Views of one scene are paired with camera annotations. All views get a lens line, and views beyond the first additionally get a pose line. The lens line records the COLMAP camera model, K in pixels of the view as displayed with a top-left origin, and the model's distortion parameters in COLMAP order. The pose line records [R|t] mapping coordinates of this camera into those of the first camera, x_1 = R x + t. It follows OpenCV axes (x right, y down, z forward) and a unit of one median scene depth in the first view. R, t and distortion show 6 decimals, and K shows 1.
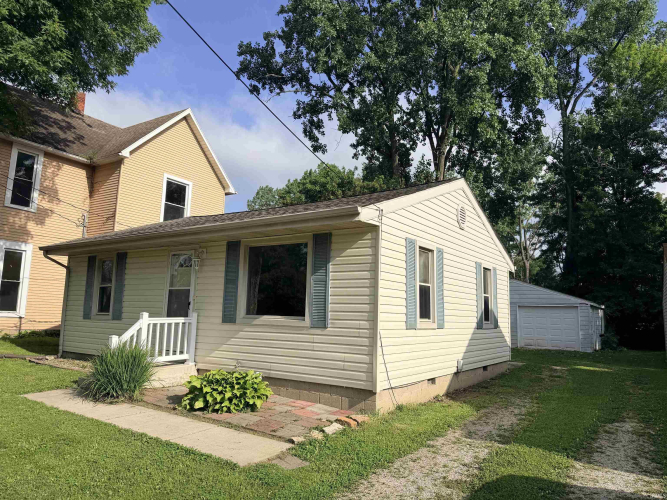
lens RADIAL K [[475.1, 0, 333.5], [0, 475.1, 250.0], [0, 0, 1]] dist [0.090829, 0.001566]
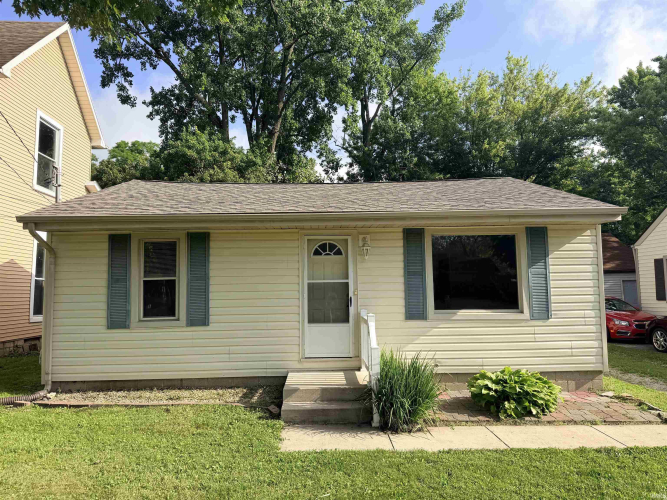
lens RADIAL K [[464.3, 0, 333.5], [0, 464.3, 250.0], [0, 0, 1]] dist [0.070508, -0.083011]
pose [[0.808279, 0.008492, 0.588738, -0.873224], [-0.043447, 0.998030, 0.045253, -0.011362], [-0.587194, -0.062156, 0.807056, 0.395064]]
